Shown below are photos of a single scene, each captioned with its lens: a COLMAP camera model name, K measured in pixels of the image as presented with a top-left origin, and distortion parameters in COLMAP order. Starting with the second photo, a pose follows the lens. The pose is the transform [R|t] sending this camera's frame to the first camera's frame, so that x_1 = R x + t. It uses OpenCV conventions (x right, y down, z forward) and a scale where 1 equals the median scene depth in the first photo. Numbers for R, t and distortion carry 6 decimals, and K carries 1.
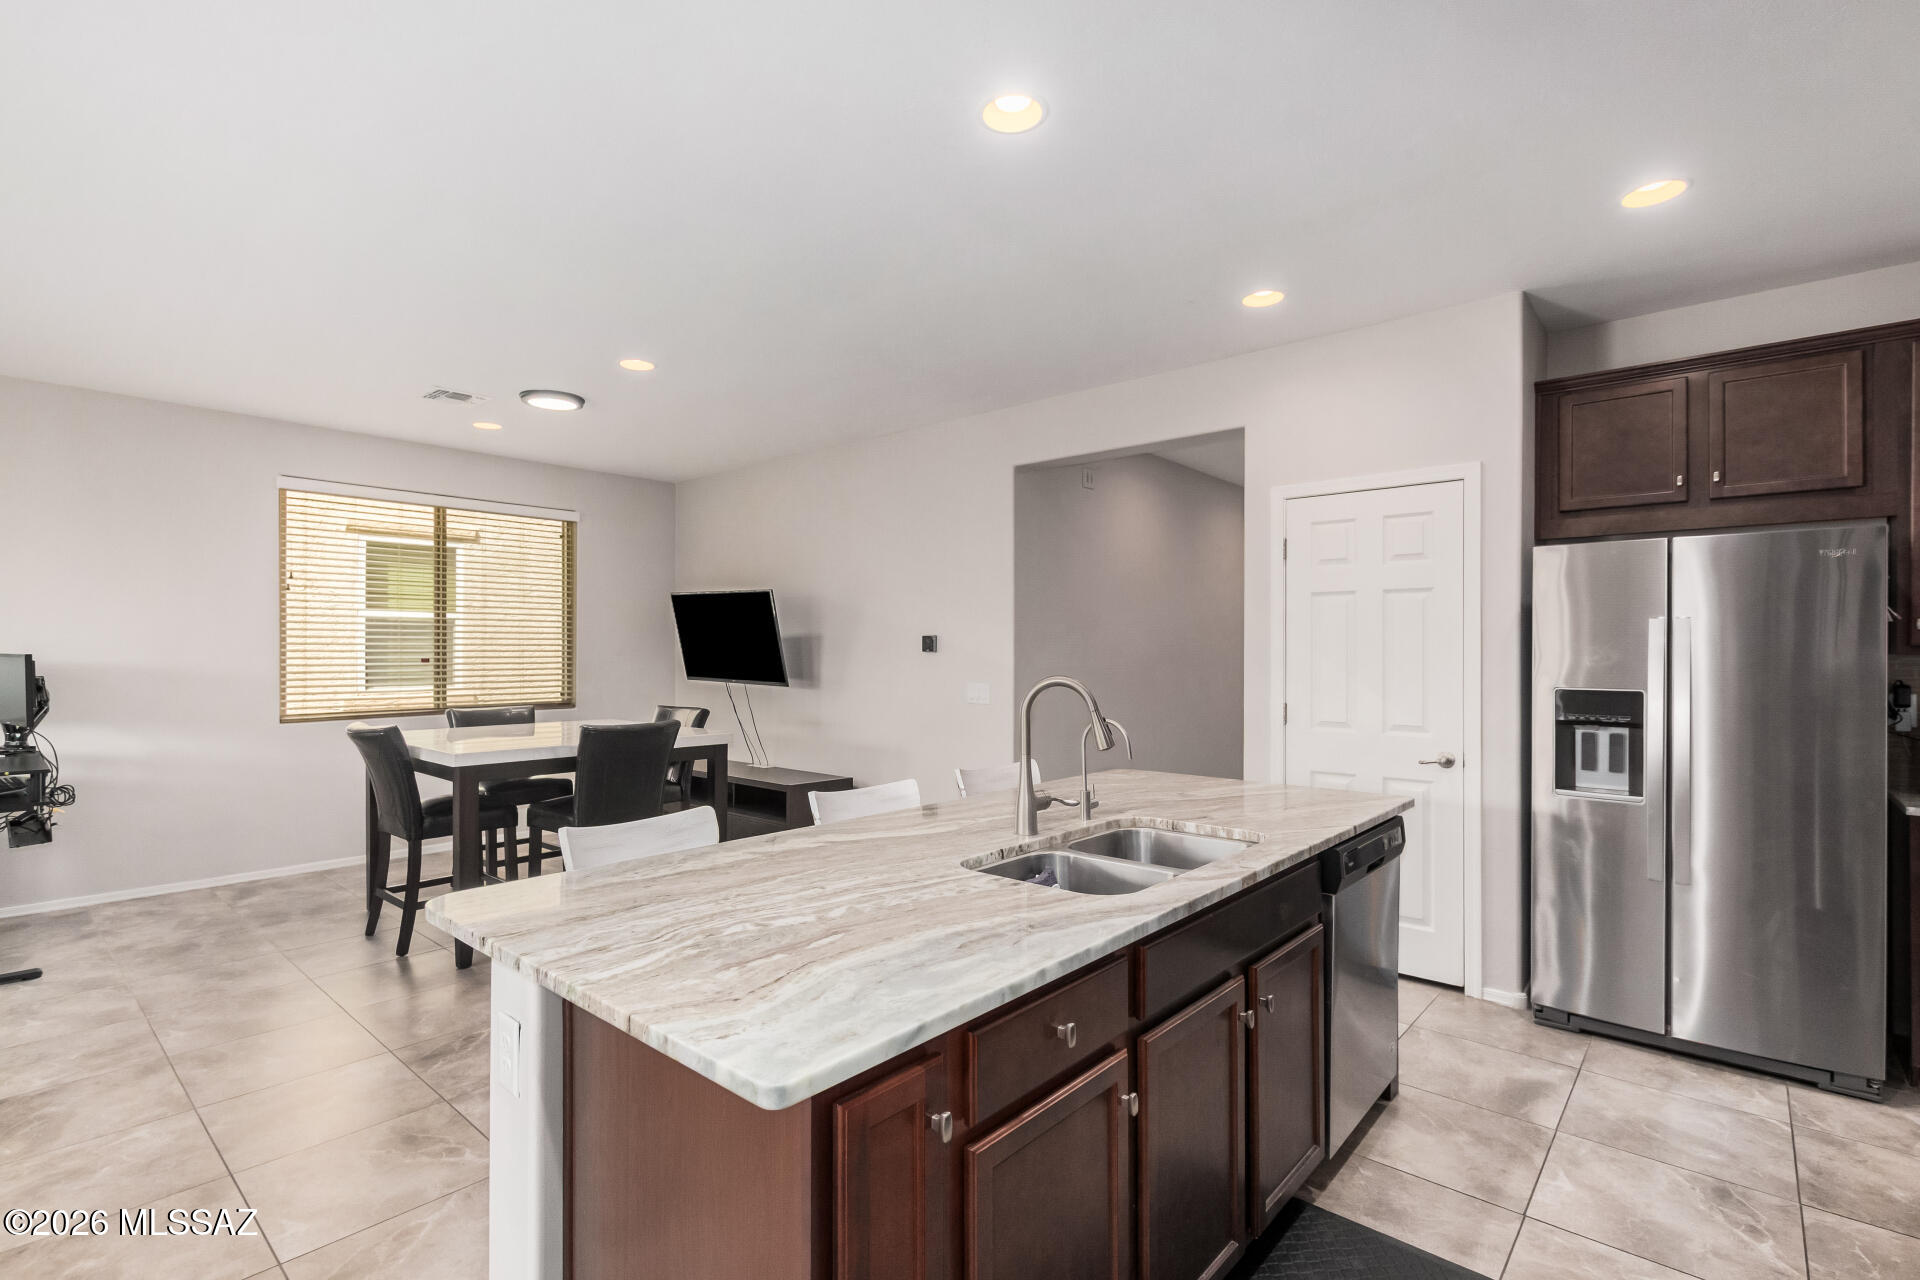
lens RADIAL K [[880.8, 0, 957.5], [0, 880.8, 656.6], [0, 0, 1]] dist [0.006760, -0.004578]
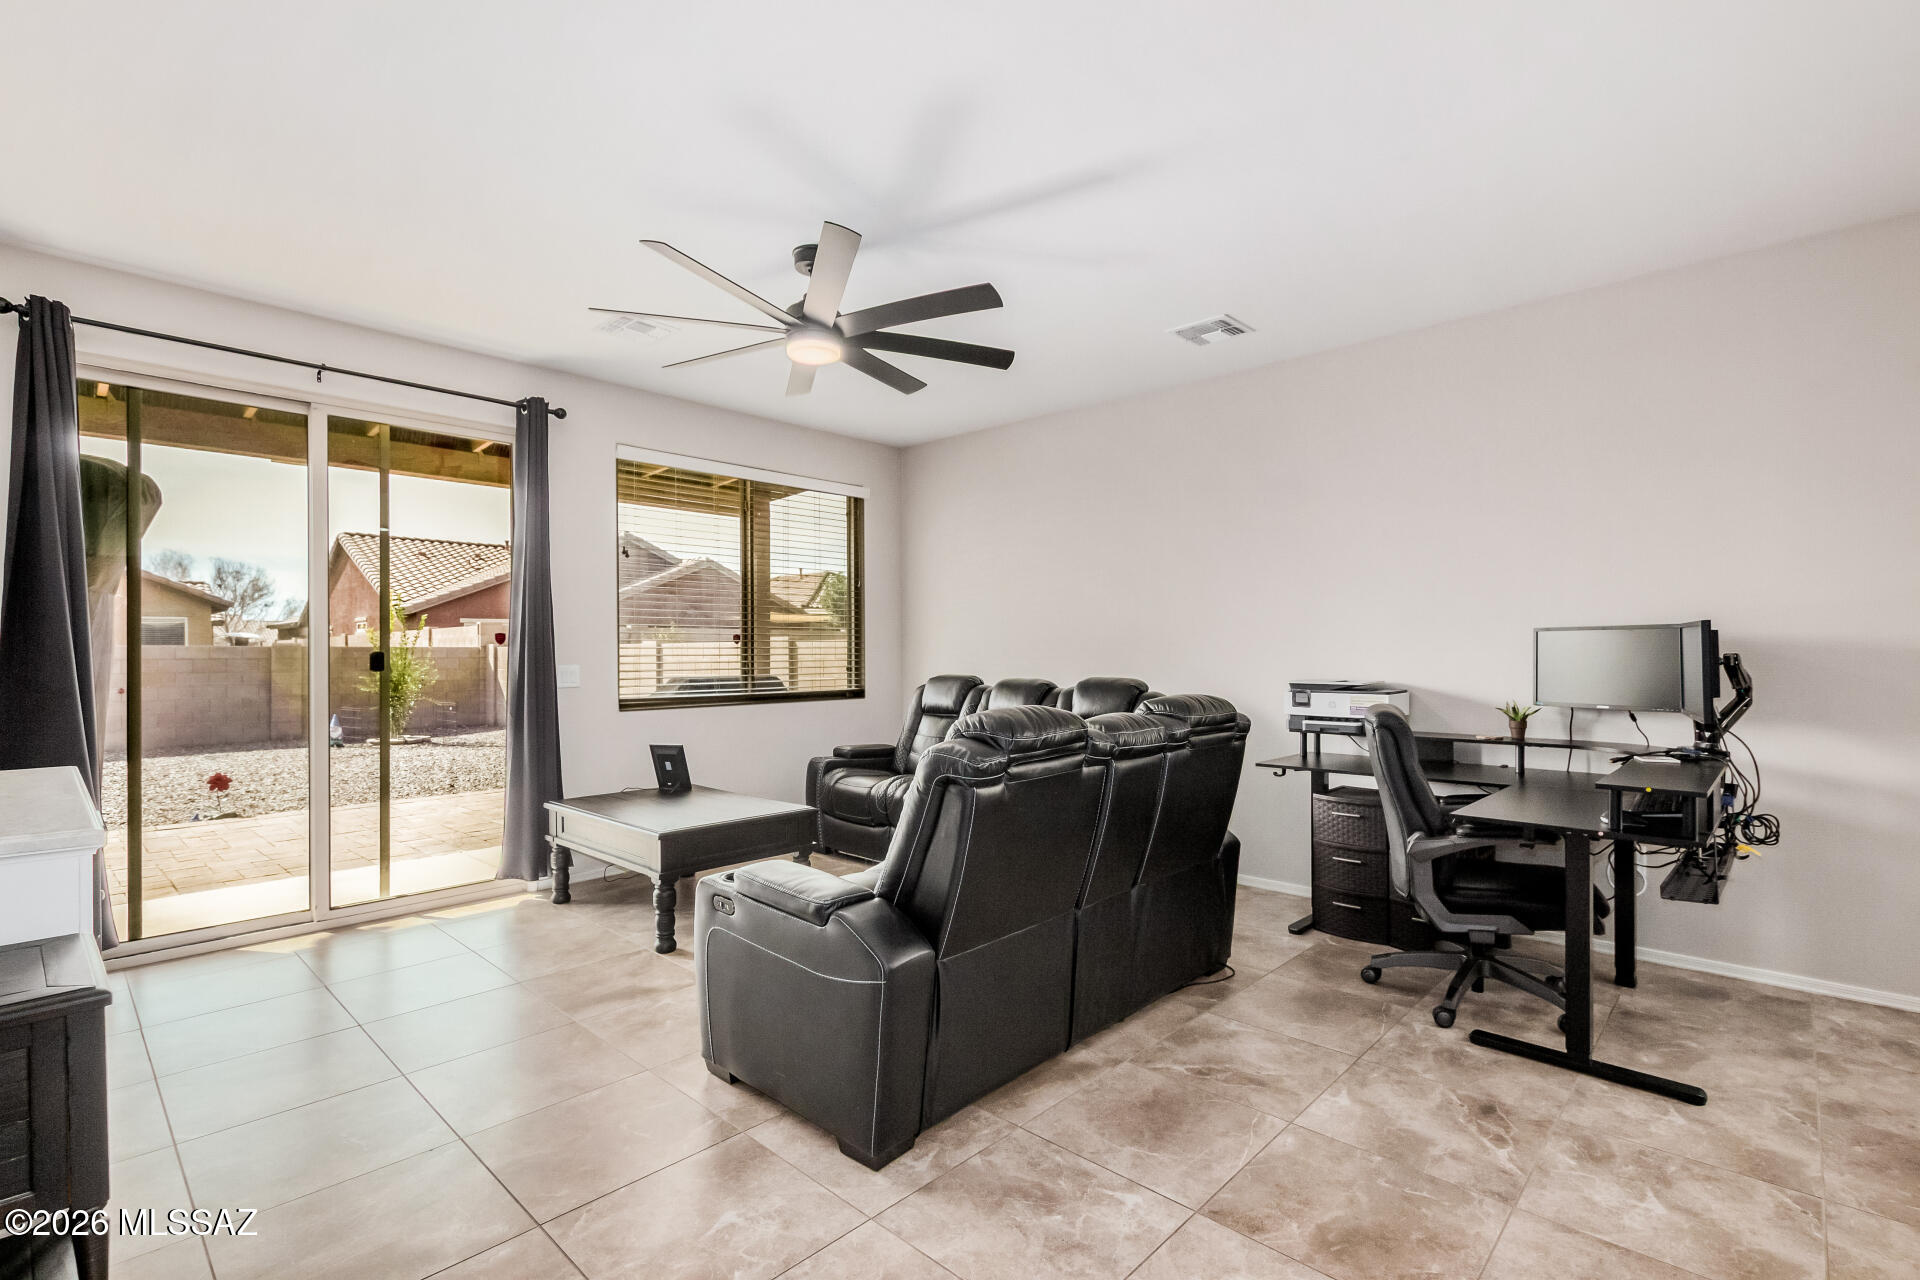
lens RADIAL K [[880.8, 0, 969.4], [0, 880.8, 653.9], [0, 0, 1]] dist [0.006760, -0.004578]
pose [[-0.032599, -0.000850, -0.999468, -0.277607], [-0.002023, 0.999998, -0.000784, 0.021538], [0.999466, 0.001997, -0.032601, 0.361884]]
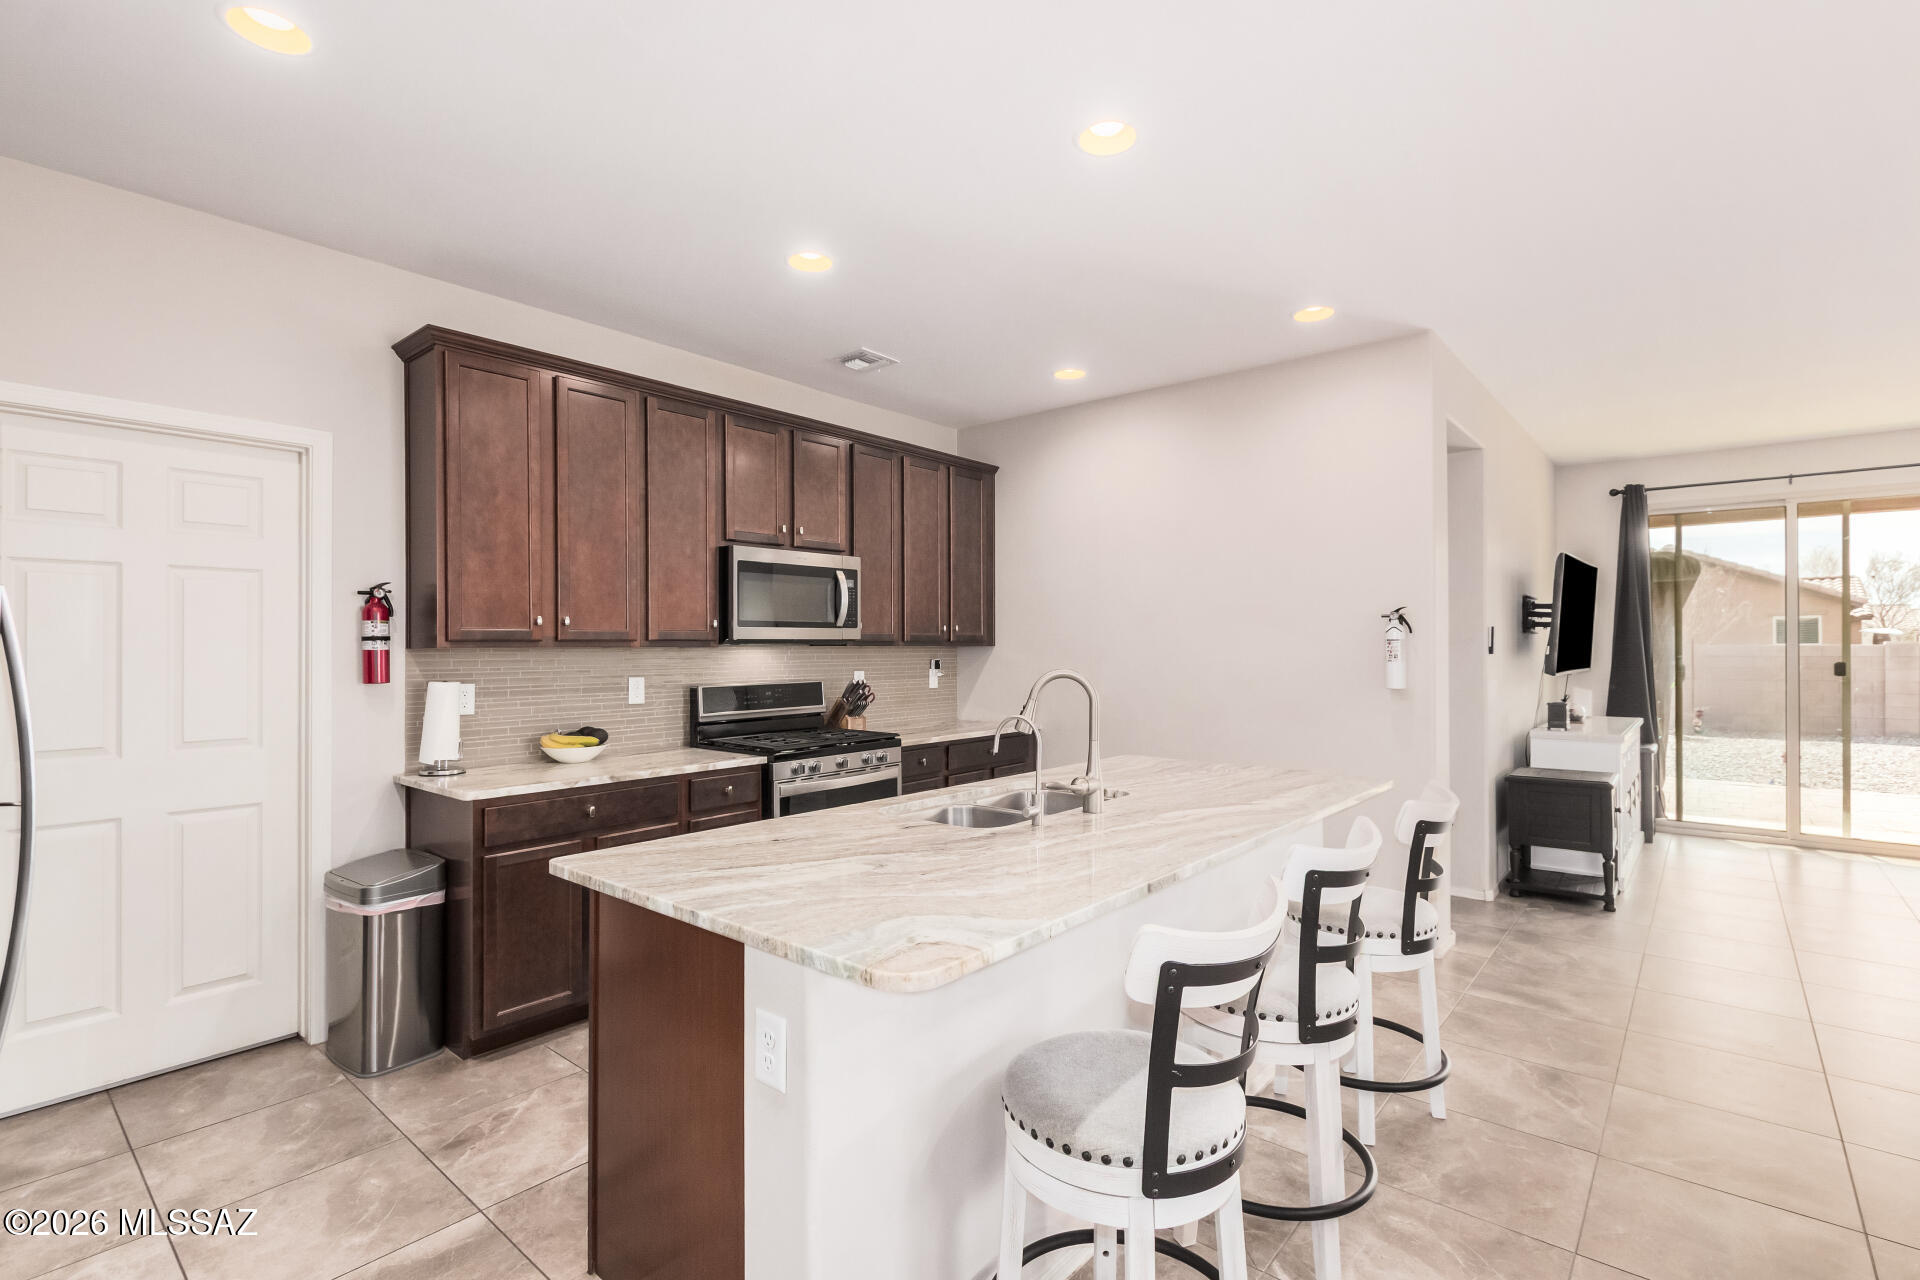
lens RADIAL K [[880.8, 0, 959.7], [0, 880.8, 646.7], [0, 0, 1]] dist [0.006760, -0.004578]
pose [[-0.999889, 0.000272, -0.014875, 0.116756], [0.000245, 0.999998, 0.001842, -0.003436], [0.014876, 0.001839, -0.999888, 0.963170]]
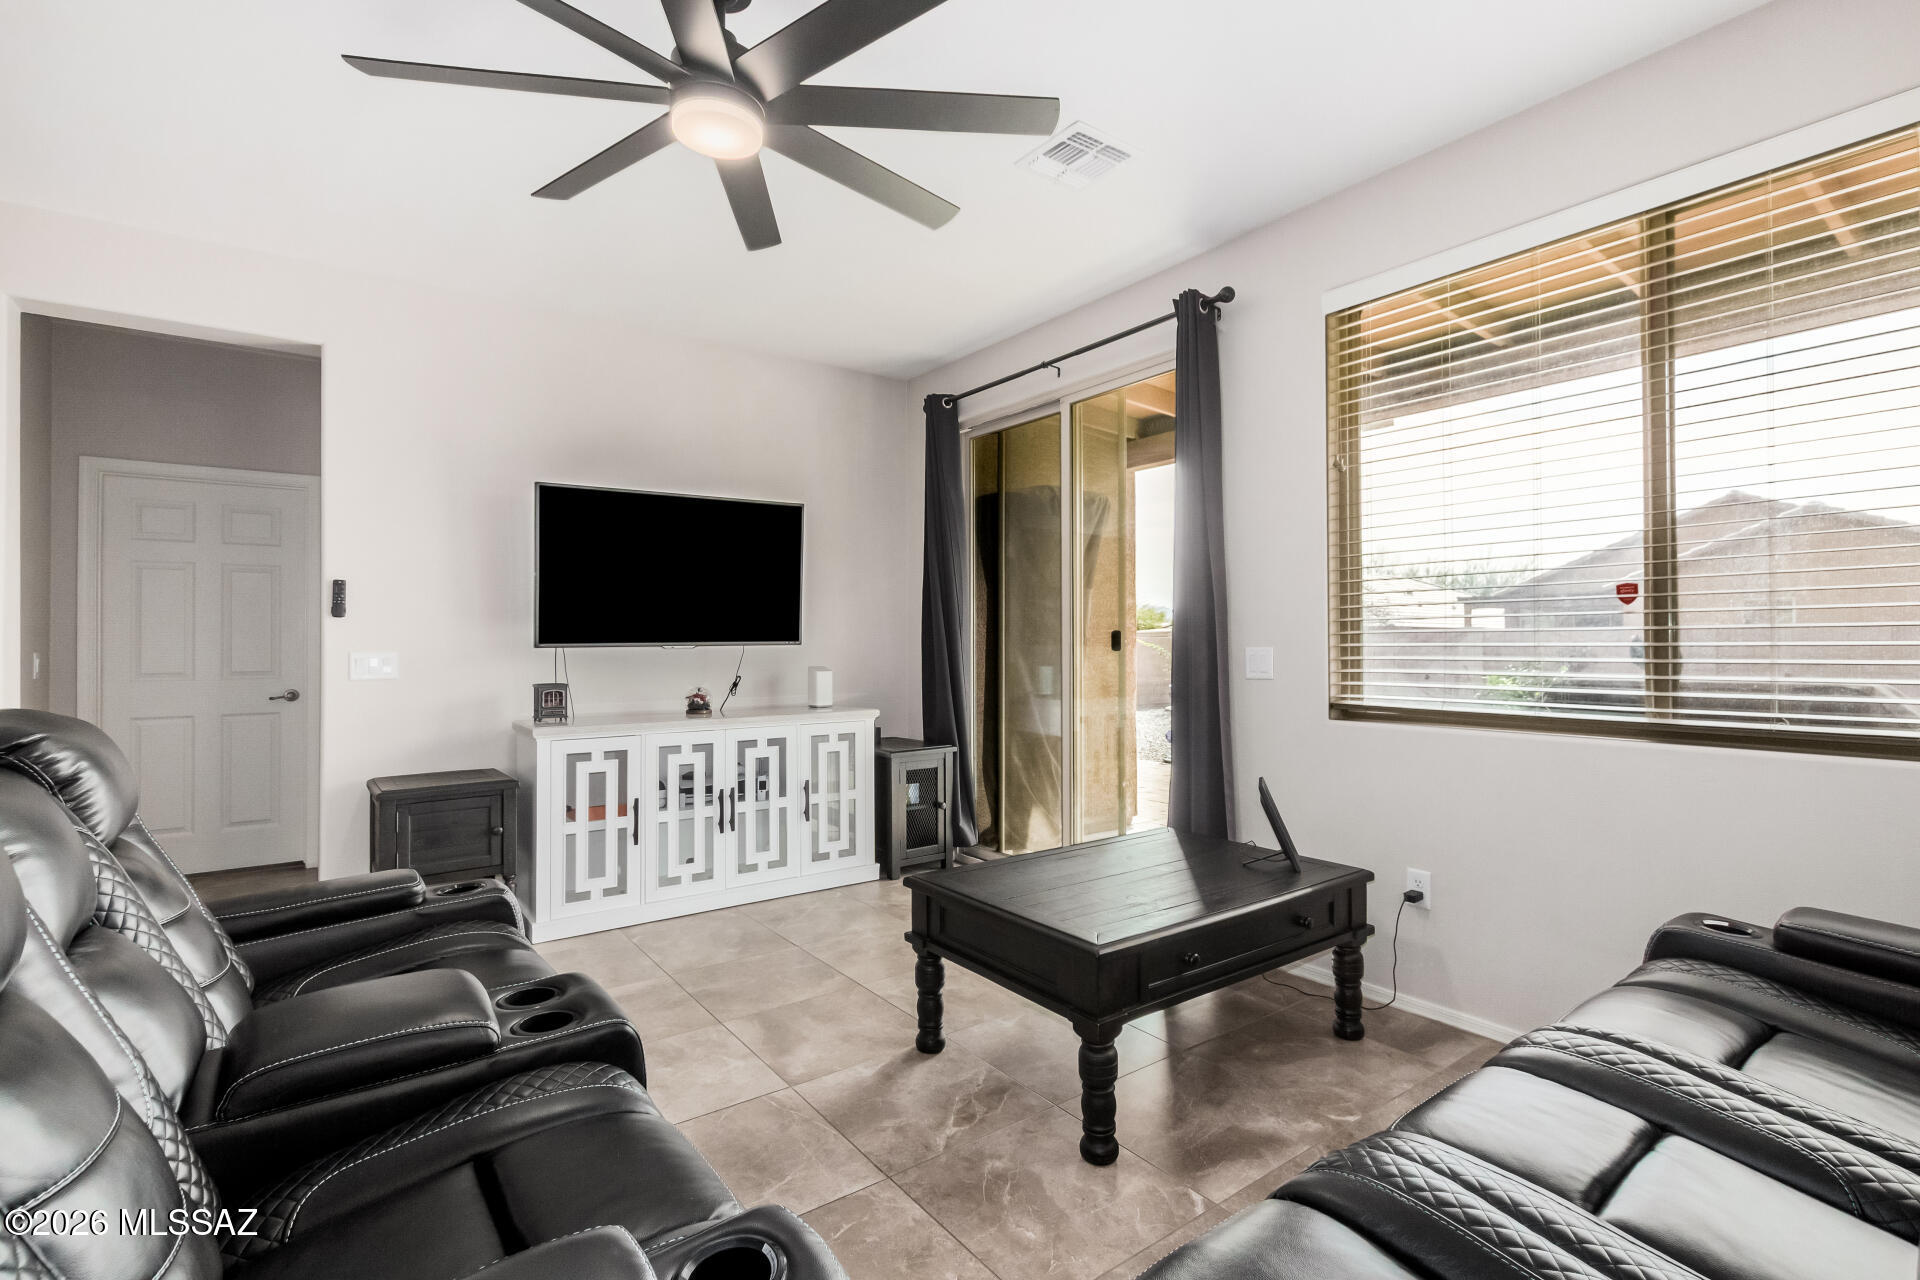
lens RADIAL K [[880.8, 0, 965.0], [0, 880.8, 635.7], [0, 0, 1]] dist [0.006760, -0.004578]
pose [[-0.978324, 0.002731, 0.207061, -1.168696], [0.002340, 0.999995, -0.002133, 0.026309], [-0.207066, -0.001602, -0.978326, 0.601797]]
